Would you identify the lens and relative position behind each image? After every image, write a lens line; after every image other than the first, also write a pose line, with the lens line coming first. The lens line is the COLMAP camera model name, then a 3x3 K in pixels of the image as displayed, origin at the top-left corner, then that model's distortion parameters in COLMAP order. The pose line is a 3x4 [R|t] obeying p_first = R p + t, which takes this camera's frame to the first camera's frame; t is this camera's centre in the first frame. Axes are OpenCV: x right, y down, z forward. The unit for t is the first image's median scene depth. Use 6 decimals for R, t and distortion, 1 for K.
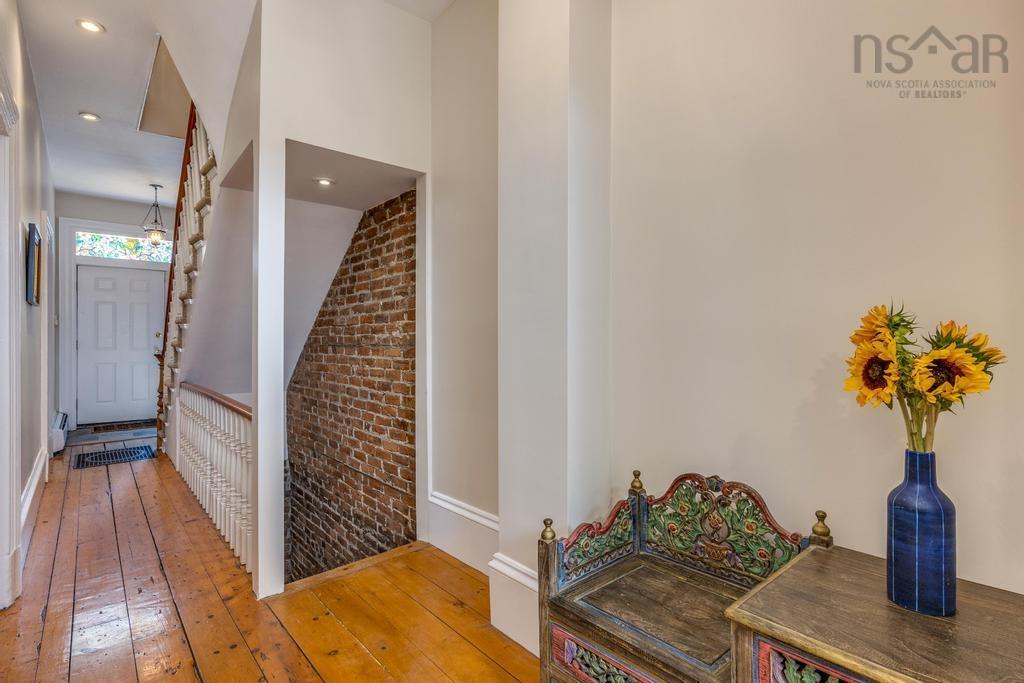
lens RADIAL K [[511.6, 0, 515.6], [0, 511.6, 335.2], [0, 0, 1]] dist [-0.008858, 0.004824]
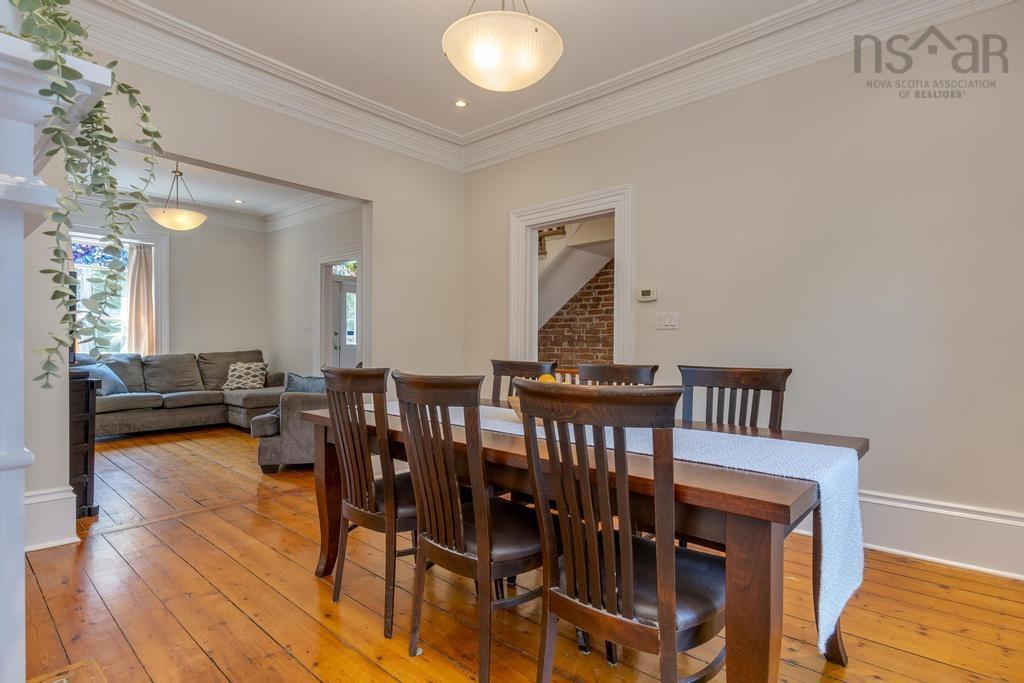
lens RADIAL K [[508.4, 0, 520.3], [0, 508.4, 346.0], [0, 0, 1]] dist [-0.002441, 0.001992]
pose [[0.990098, 0.004855, 0.140295, -0.733171], [-0.006458, 0.999919, 0.010974, 0.018759], [-0.140230, -0.011771, 0.990049, -0.505479]]
